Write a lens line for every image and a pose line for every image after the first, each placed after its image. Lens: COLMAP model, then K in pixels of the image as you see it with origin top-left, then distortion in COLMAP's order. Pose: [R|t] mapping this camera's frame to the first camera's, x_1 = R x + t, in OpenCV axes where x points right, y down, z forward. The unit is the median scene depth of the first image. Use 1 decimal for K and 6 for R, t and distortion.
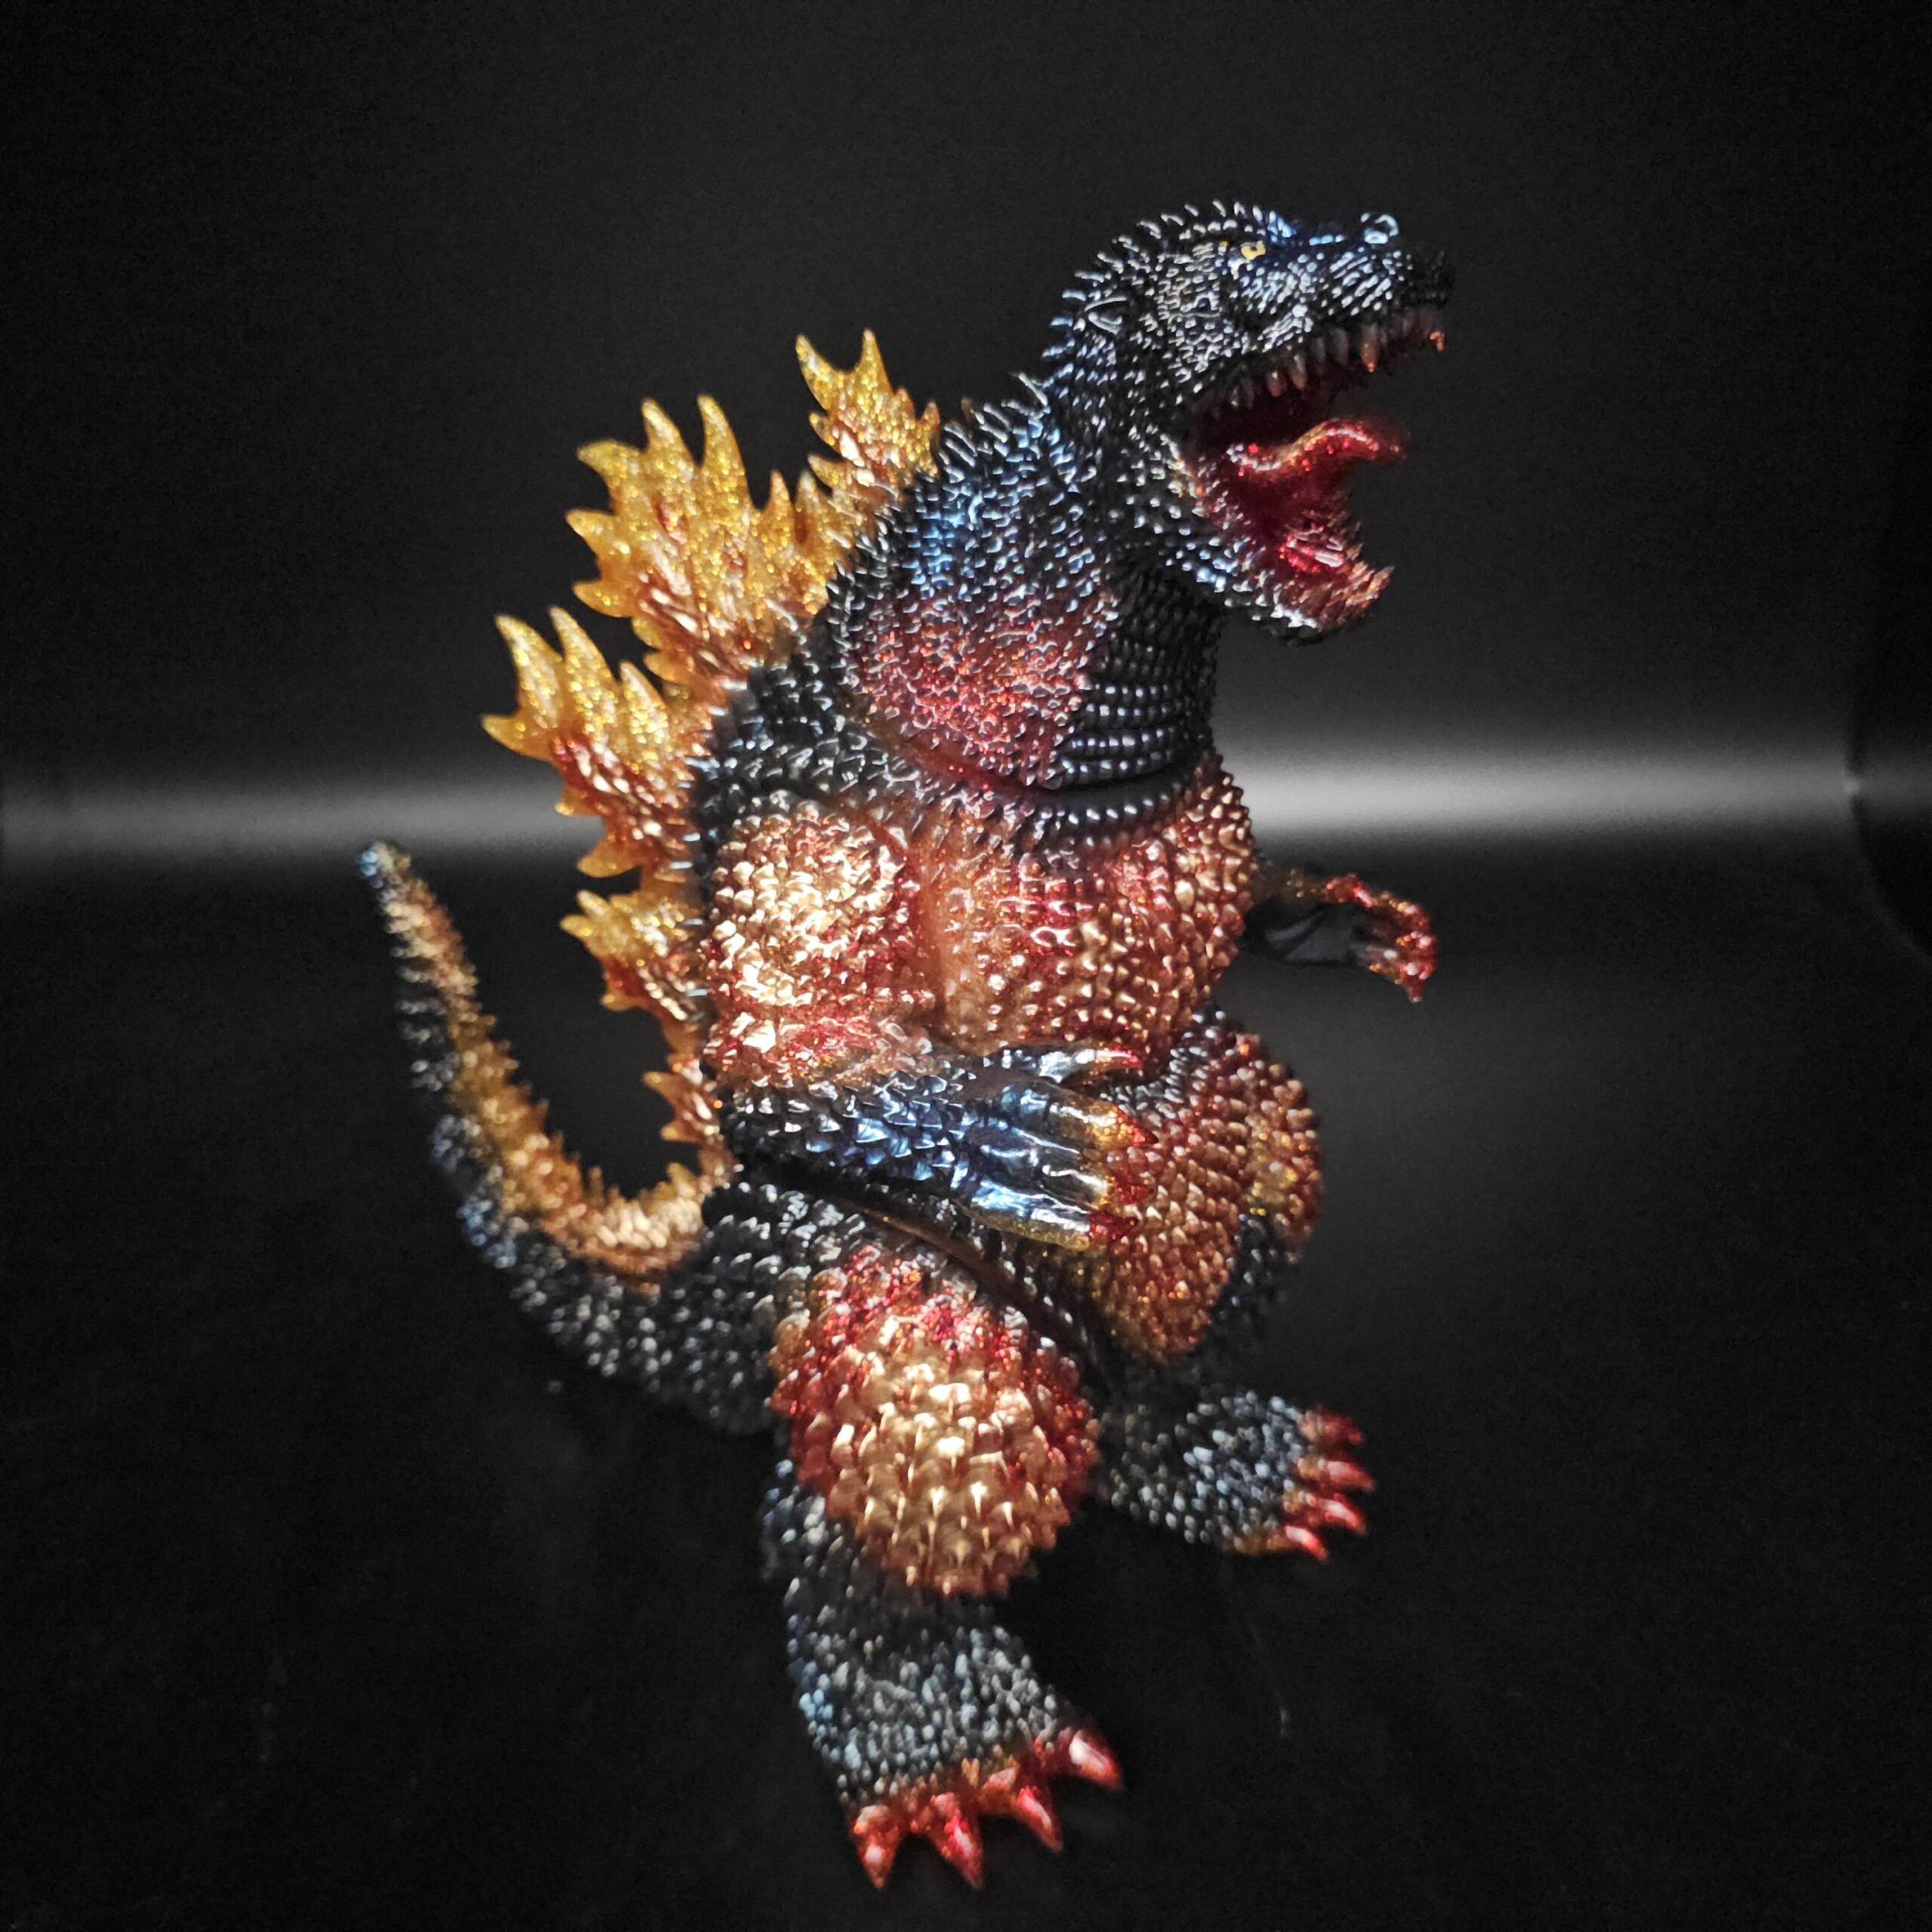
lens RADIAL K [[1888.2, 0, 910.0], [0, 1888.2, 969.2], [0, 0, 1]] dist [0.098904, -0.326174]
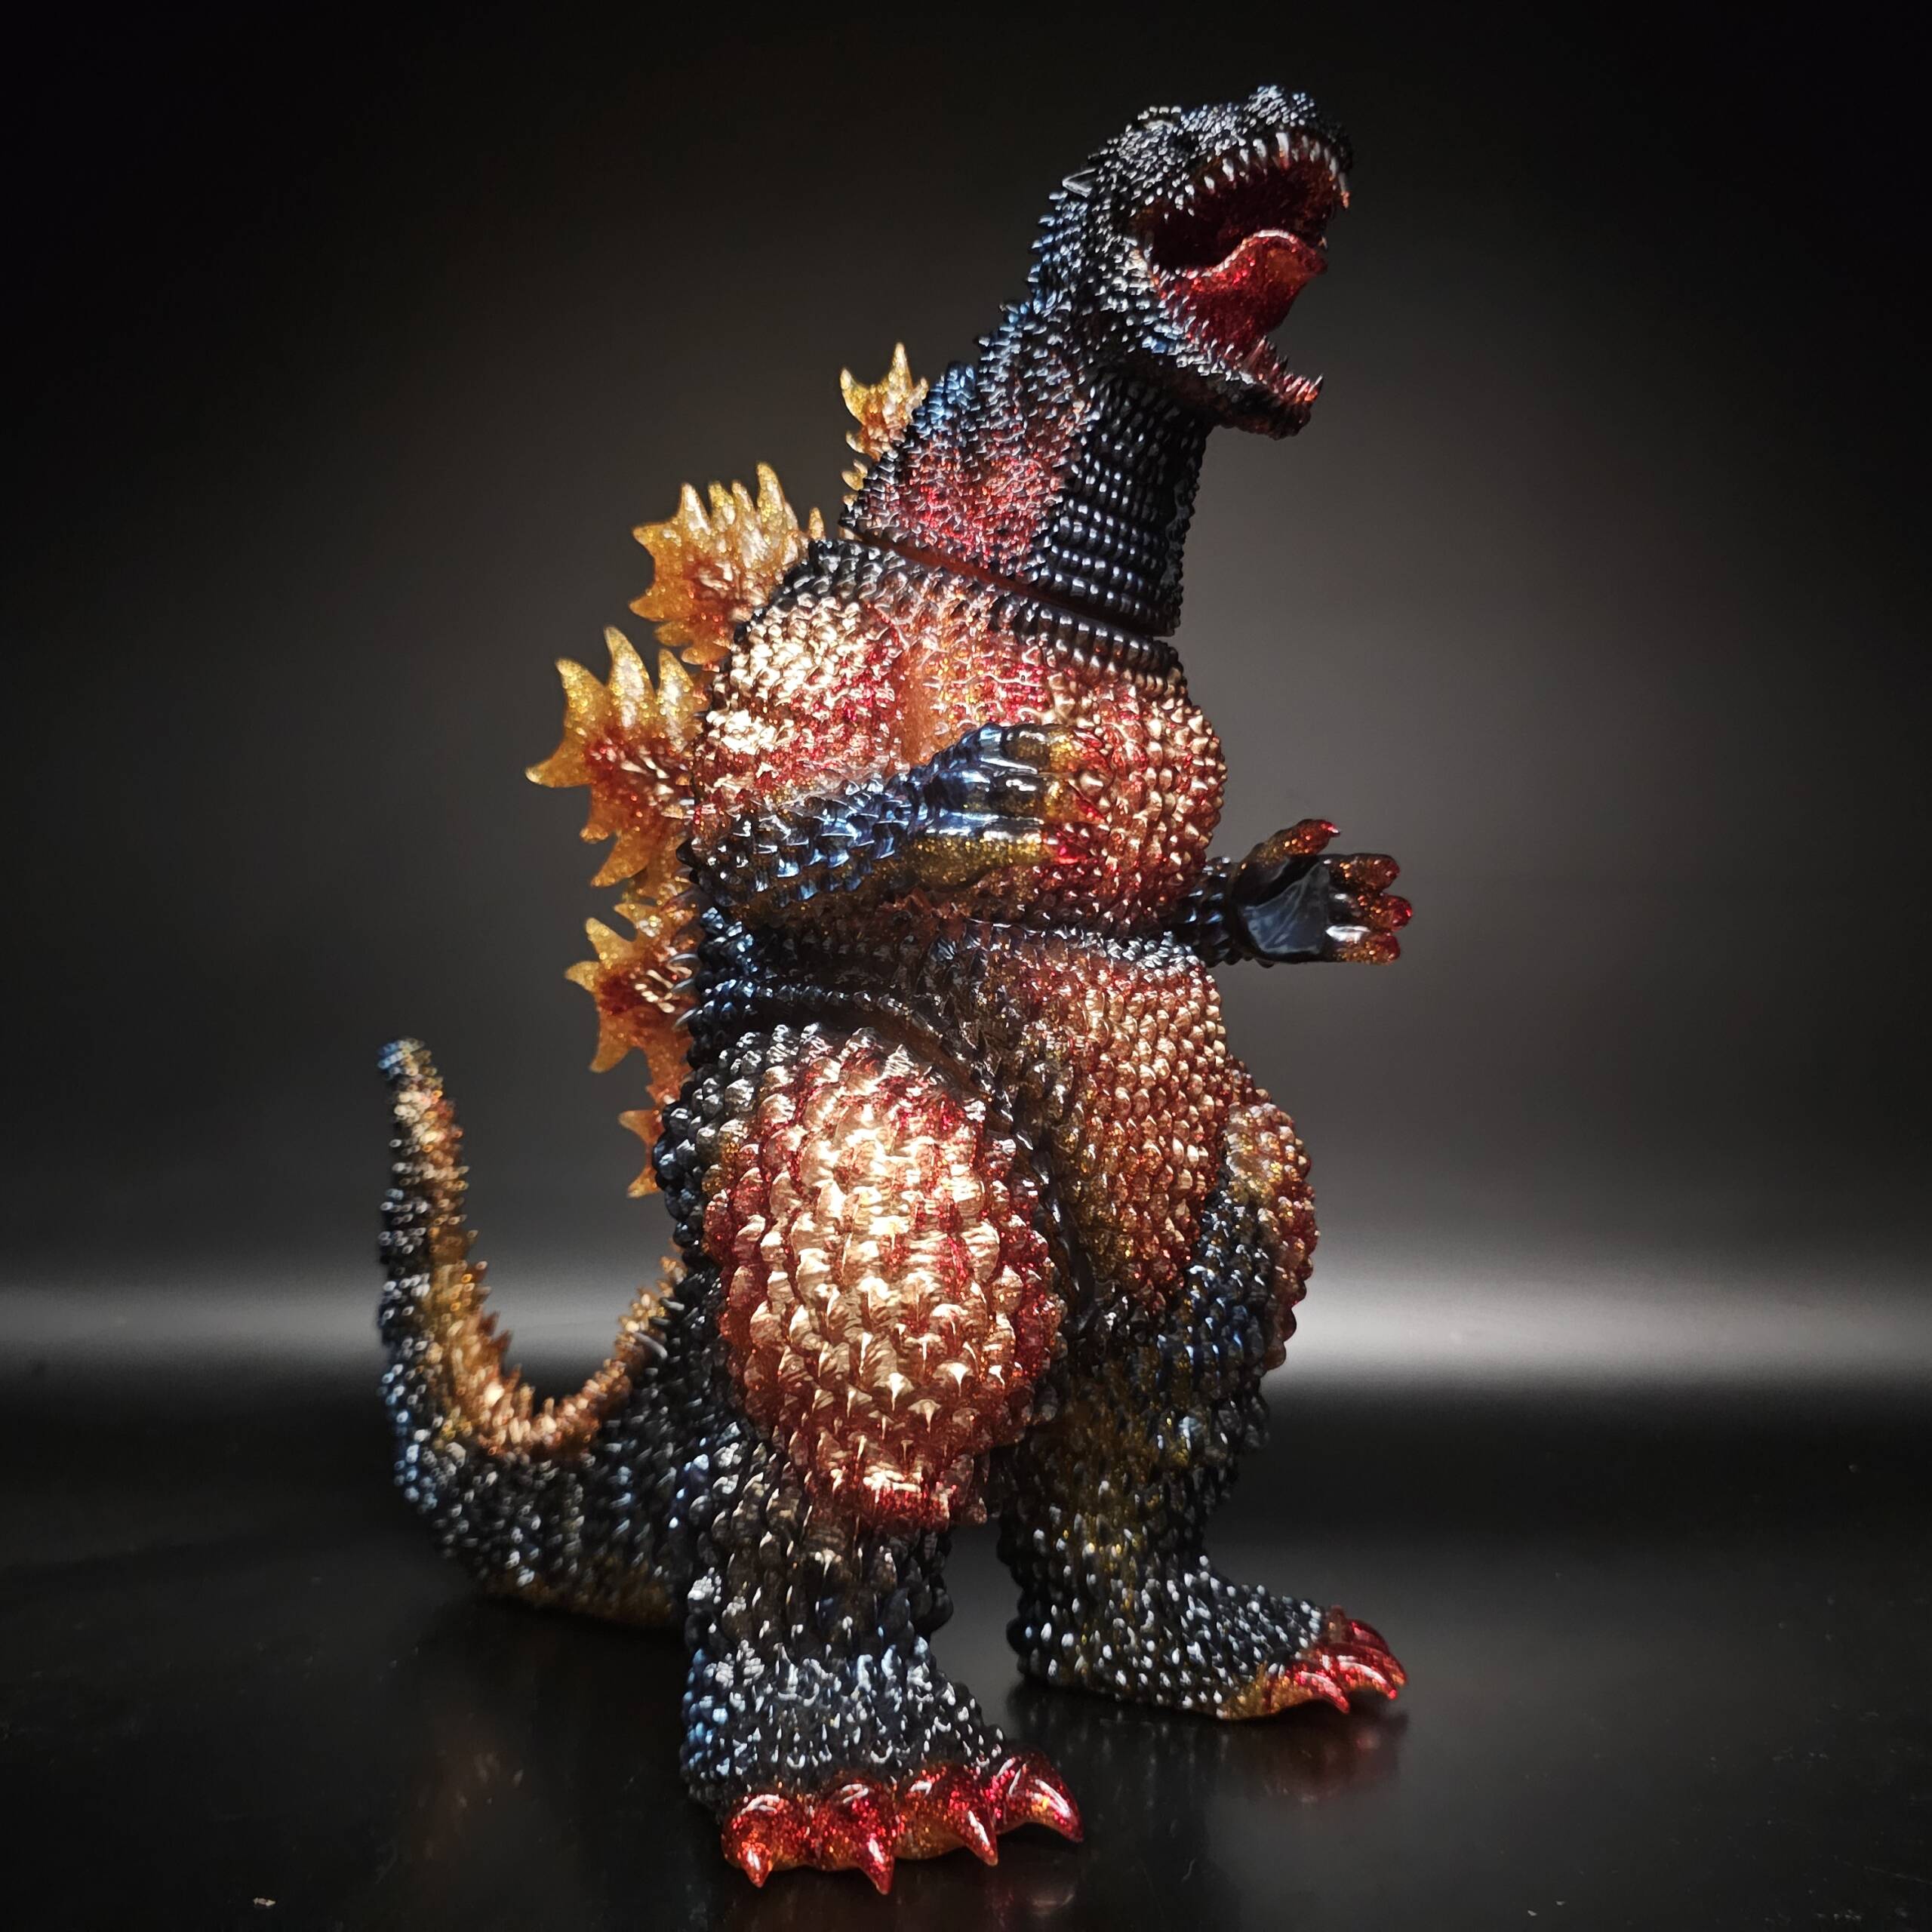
lens RADIAL K [[1888.2, 0, 910.0], [0, 1888.2, 969.2], [0, 0, 1]] dist [0.098904, -0.326174]
pose [[0.996653, 0.059782, -0.055756, 0.073545], [-0.079916, 0.856093, -0.510605, 0.606173], [0.017207, 0.513352, 0.858006, 0.155450]]
